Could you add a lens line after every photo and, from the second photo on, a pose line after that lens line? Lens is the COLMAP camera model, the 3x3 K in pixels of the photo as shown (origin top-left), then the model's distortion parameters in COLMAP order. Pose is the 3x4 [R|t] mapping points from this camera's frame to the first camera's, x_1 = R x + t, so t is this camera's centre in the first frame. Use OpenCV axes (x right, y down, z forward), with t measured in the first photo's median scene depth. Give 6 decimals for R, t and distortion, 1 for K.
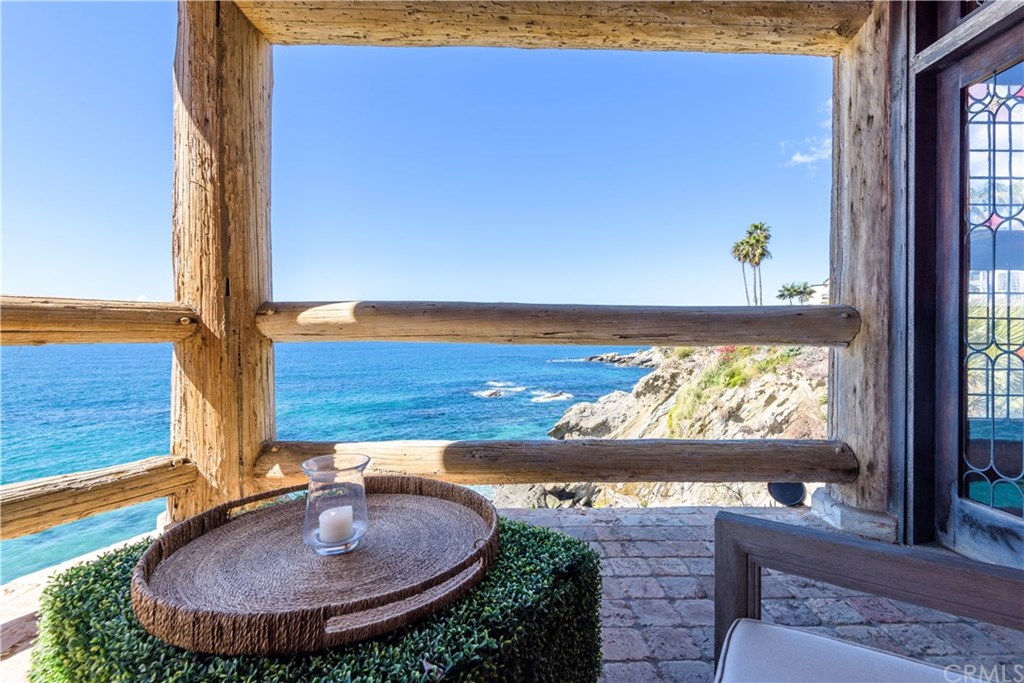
lens RADIAL K [[466.0, 0, 510.2], [0, 466.0, 334.9], [0, 0, 1]] dist [0.033546, -0.022604]
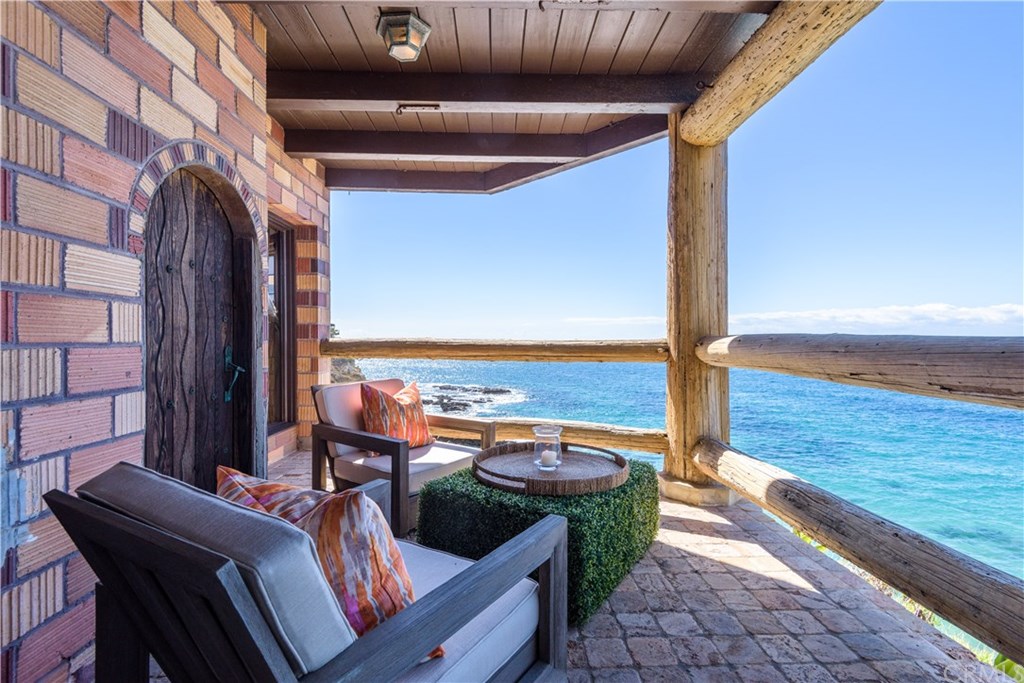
lens RADIAL K [[466.0, 0, 510.2], [0, 466.0, 334.9], [0, 0, 1]] dist [0.033546, -0.022604]
pose [[0.012890, -0.011166, -0.999855, 0.908508], [0.000332, 0.999938, -0.011163, -0.063033], [0.999917, -0.000188, 0.012893, 0.425509]]
